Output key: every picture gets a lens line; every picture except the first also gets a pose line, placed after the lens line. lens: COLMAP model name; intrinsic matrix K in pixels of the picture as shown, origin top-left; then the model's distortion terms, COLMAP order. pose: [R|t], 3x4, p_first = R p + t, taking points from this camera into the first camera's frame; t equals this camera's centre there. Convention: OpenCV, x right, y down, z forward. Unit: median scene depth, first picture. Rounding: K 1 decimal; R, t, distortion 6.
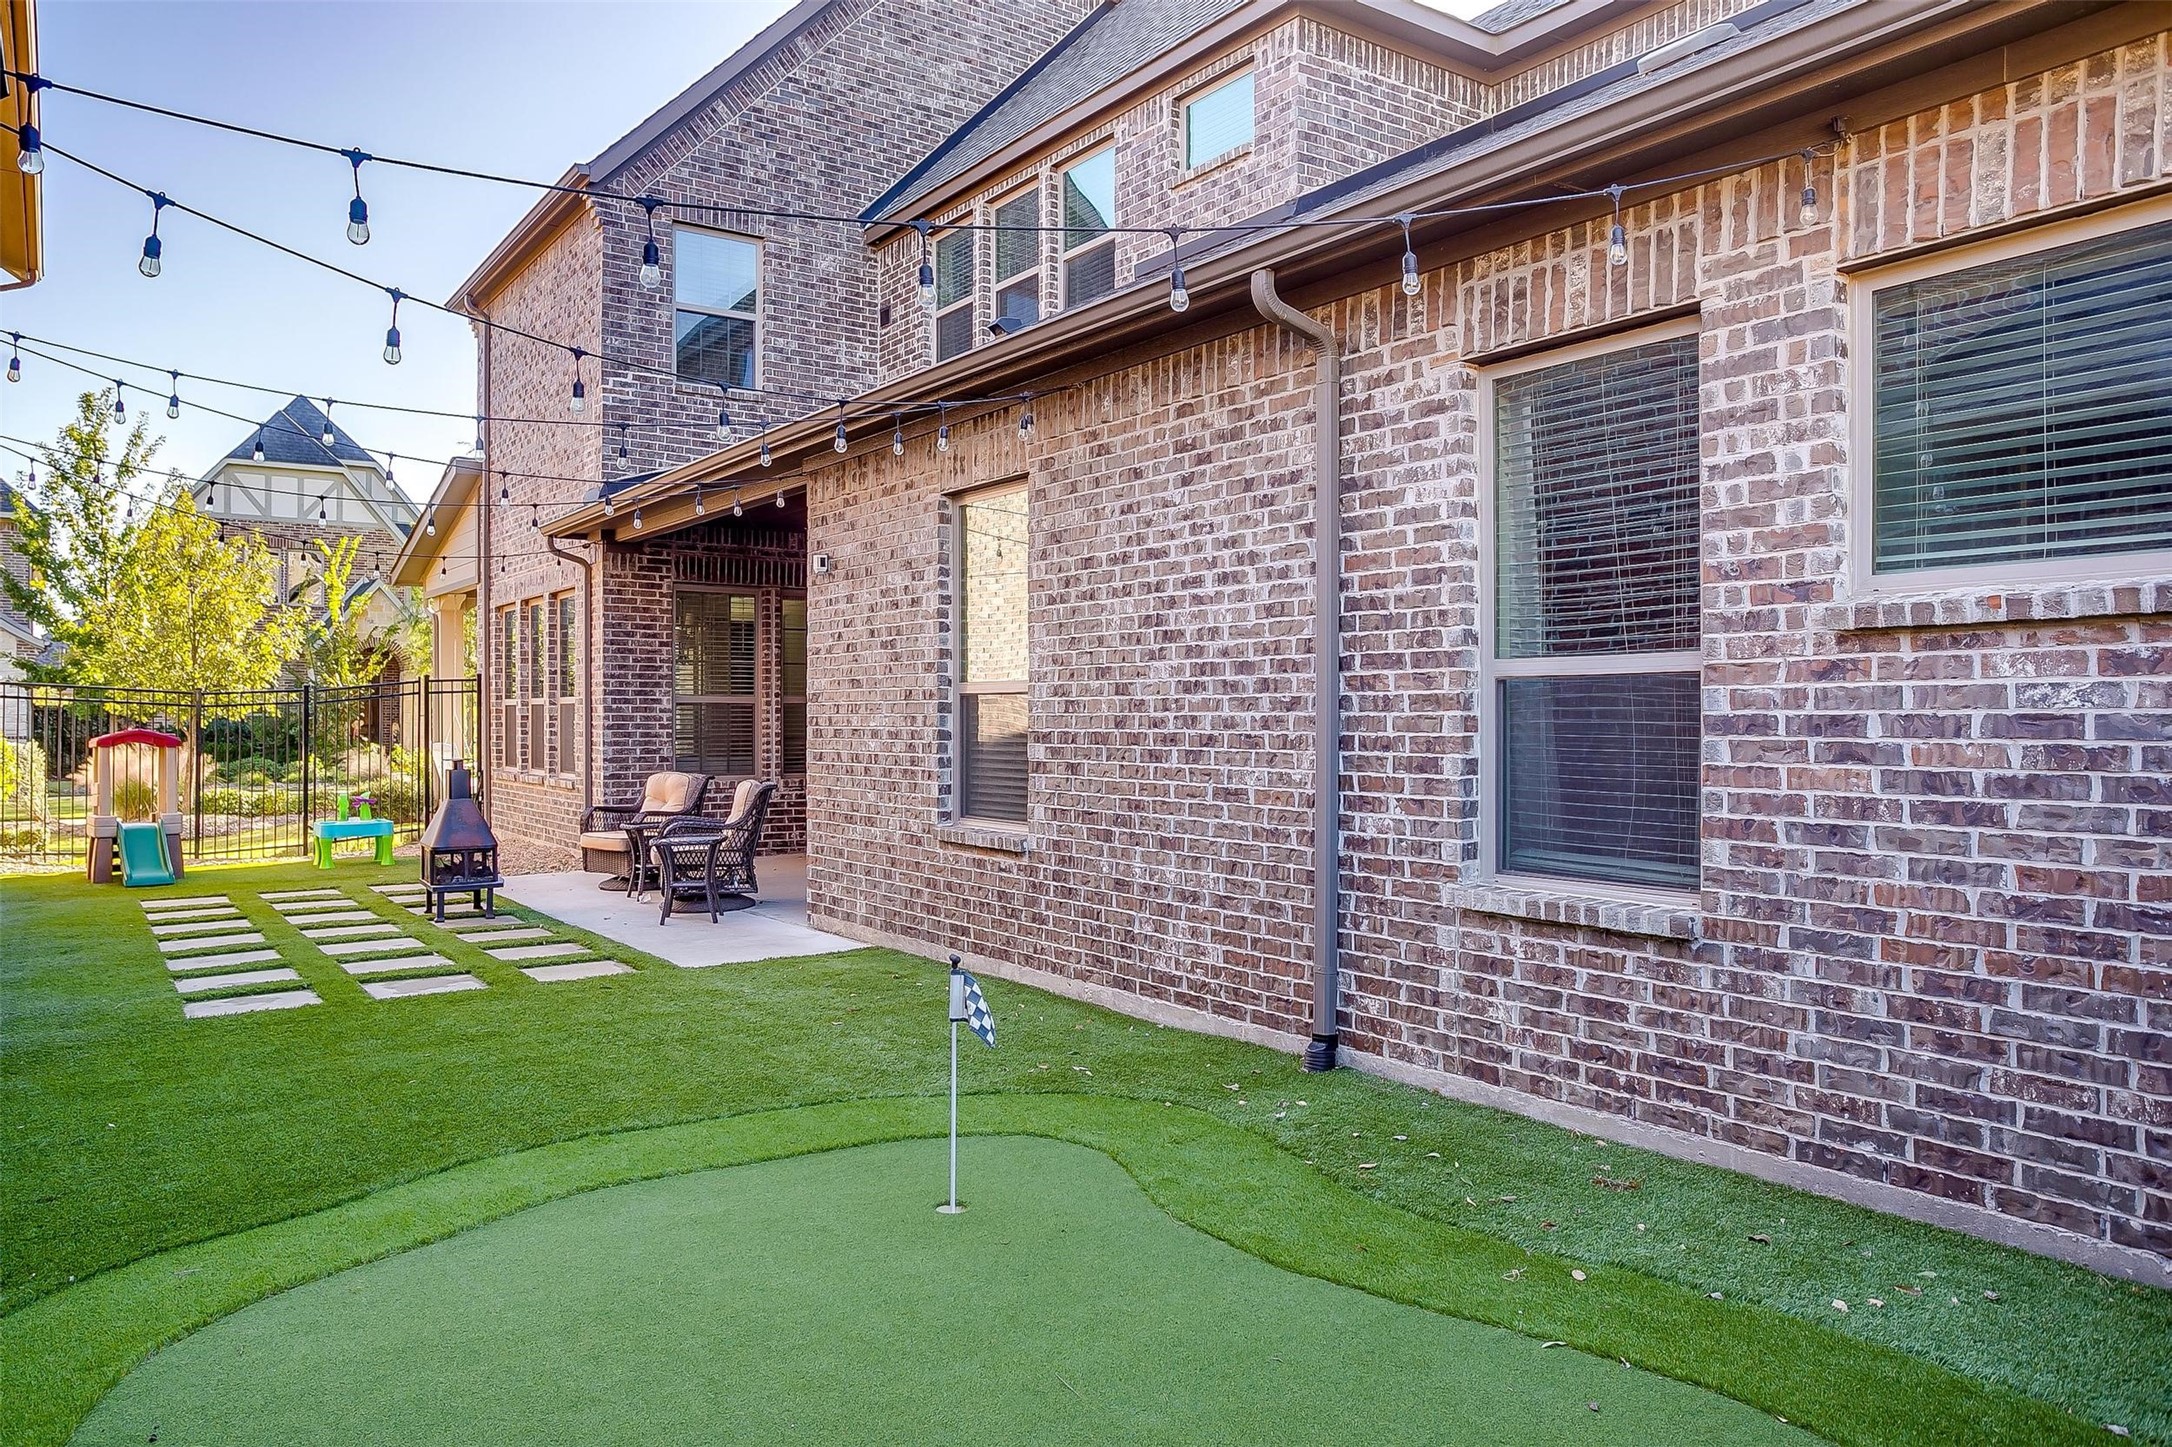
lens RADIAL K [[1410.2, 0, 1086.0], [0, 1410.2, 723.5], [0, 0, 1]] dist [-0.026190, -0.000299]
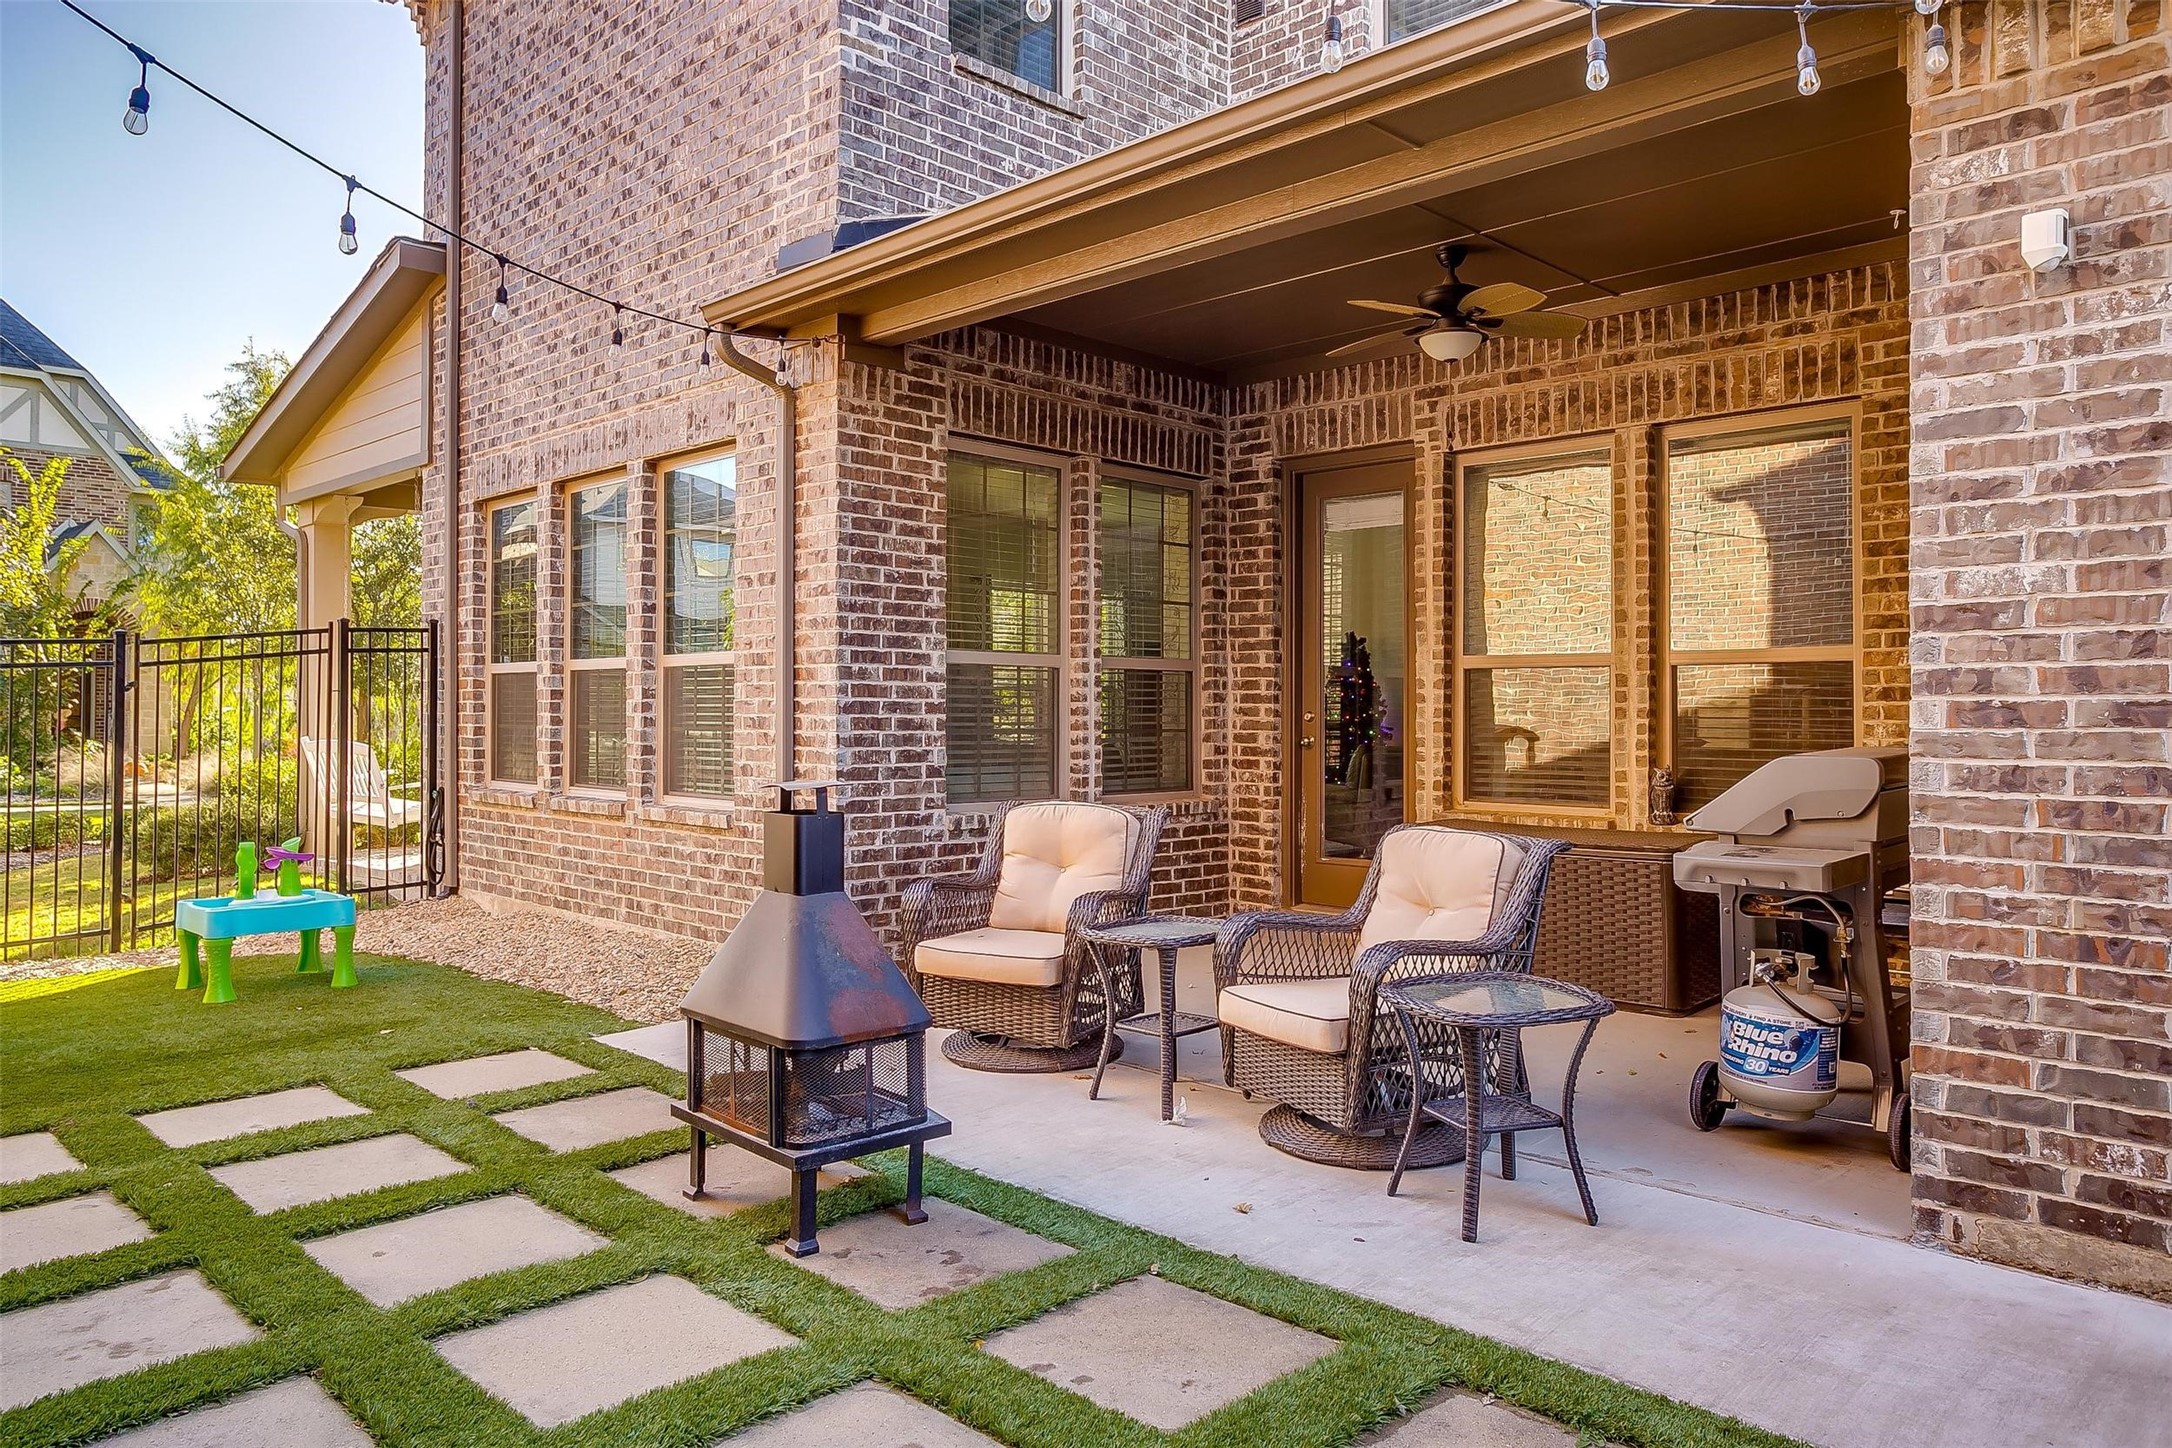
lens RADIAL K [[1453.5, 0, 1086.0], [0, 1453.5, 712.1], [0, 0, 1]] dist [-0.035355, 0.041391]
pose [[0.986522, 0.005663, 0.163531, -0.334455], [-0.004638, 0.999967, -0.006647, 0.006864], [-0.163564, 0.005799, 0.986516, 0.467466]]
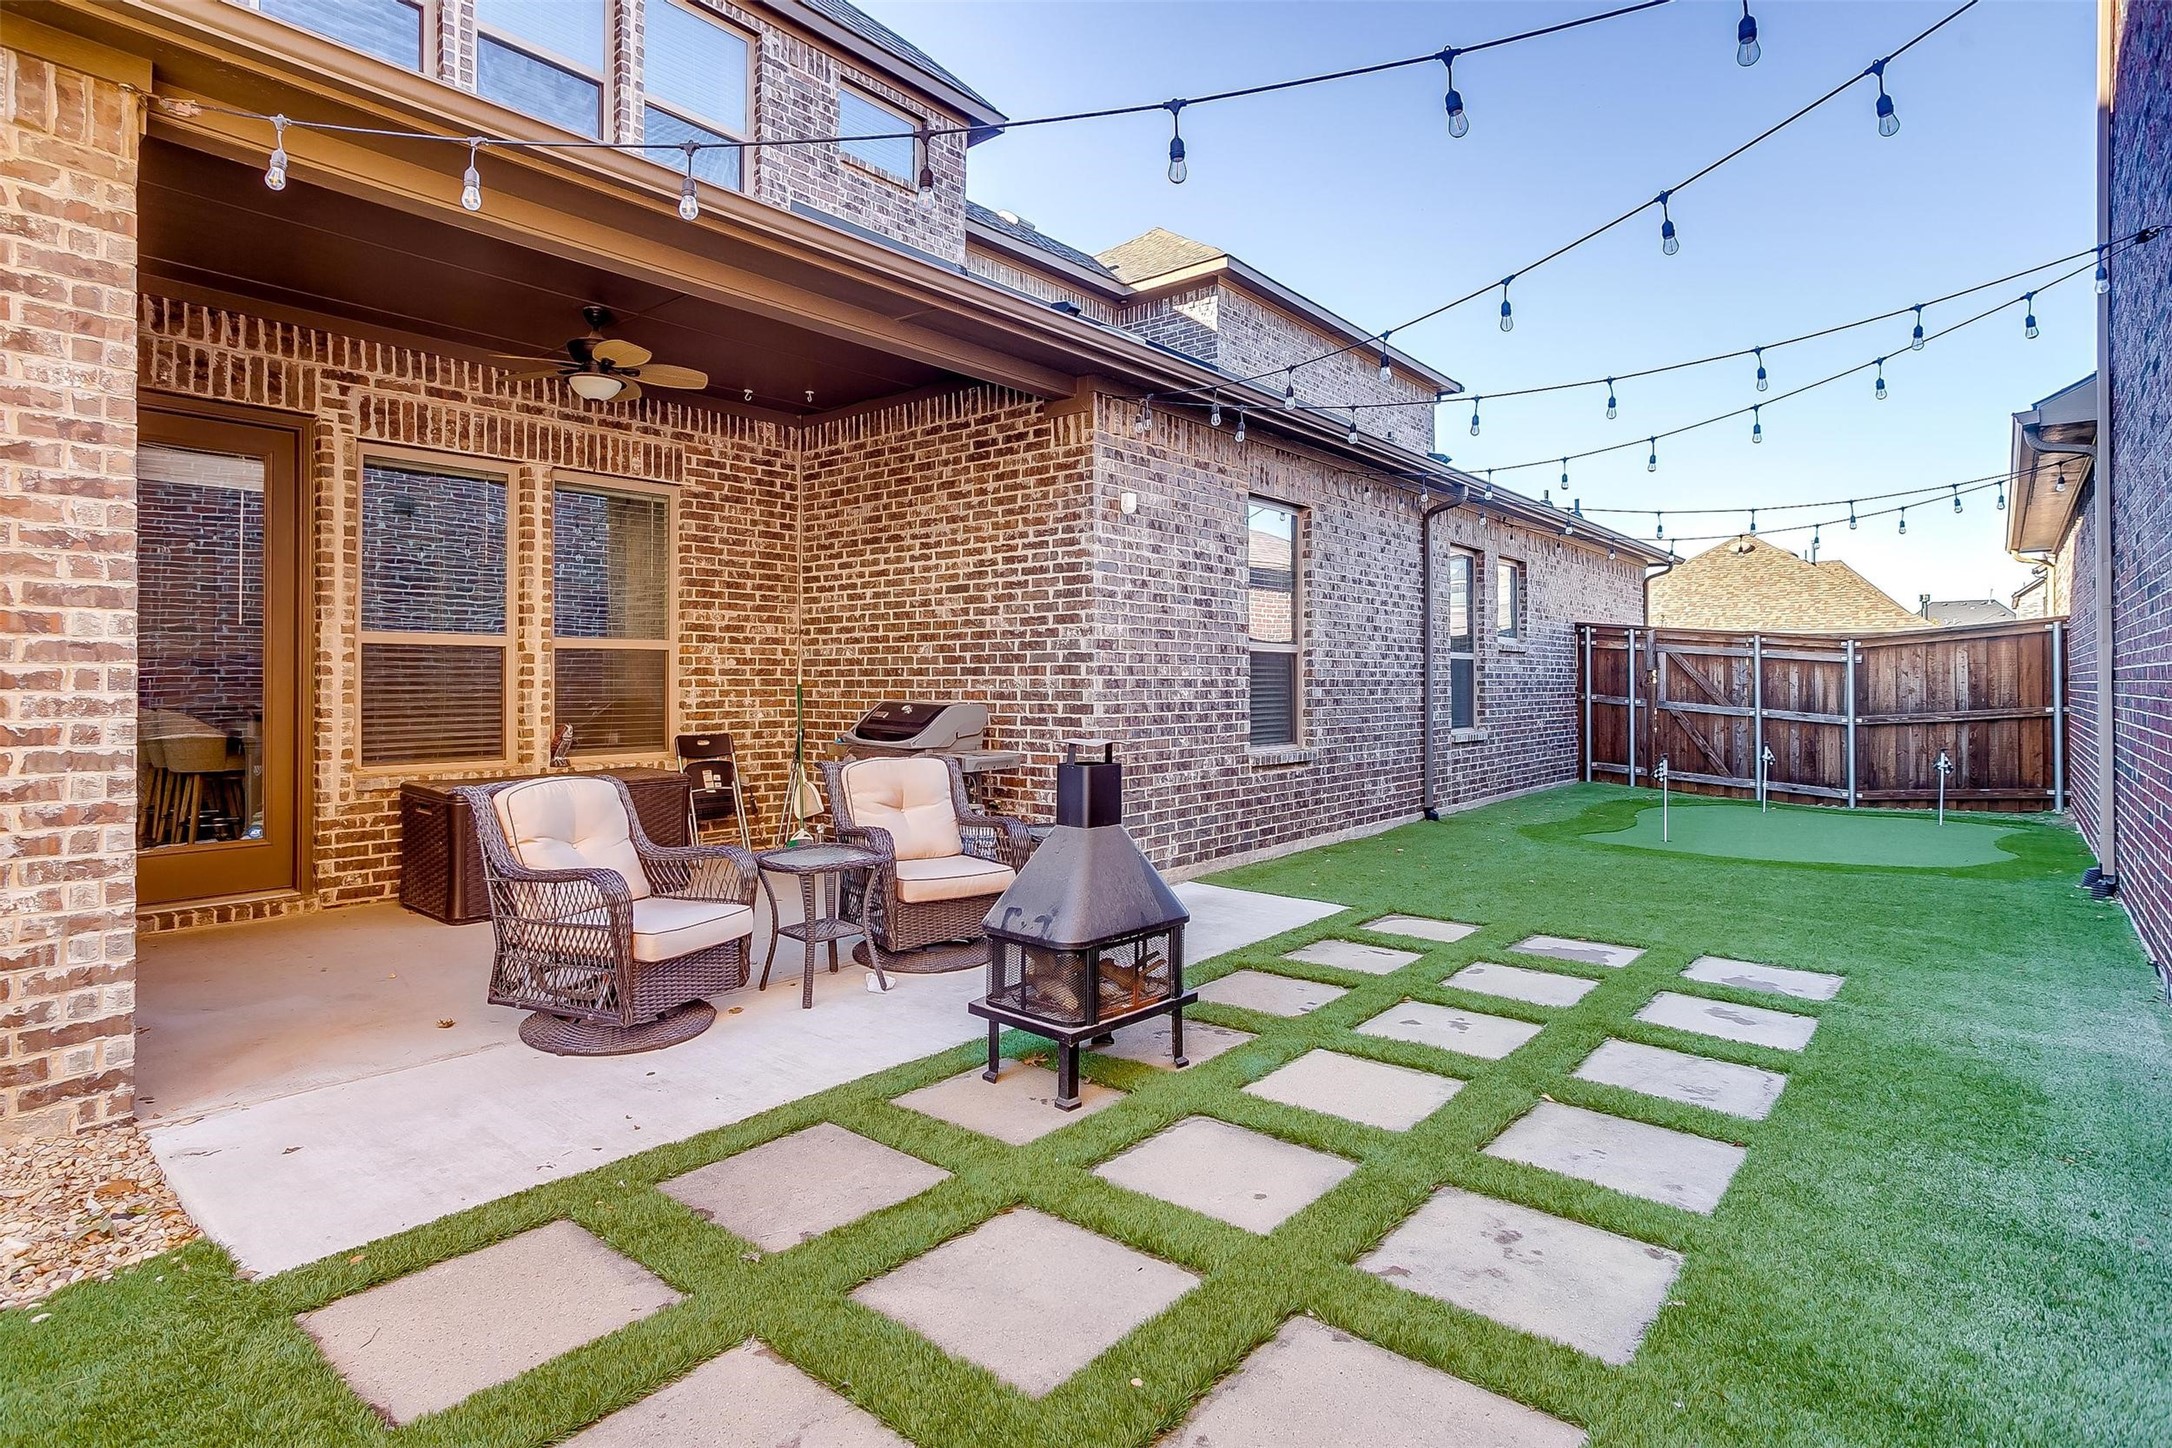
lens RADIAL K [[1080.9, 0, 1076.8], [0, 1080.9, 689.6], [0, 0, 1]] dist [-0.042440, 0.021448]
pose [[-0.221481, -0.001720, 0.975163, -0.606088], [0.007629, 0.999965, 0.003497, 0.005649], [-0.975135, 0.008214, -0.221460, 0.820561]]
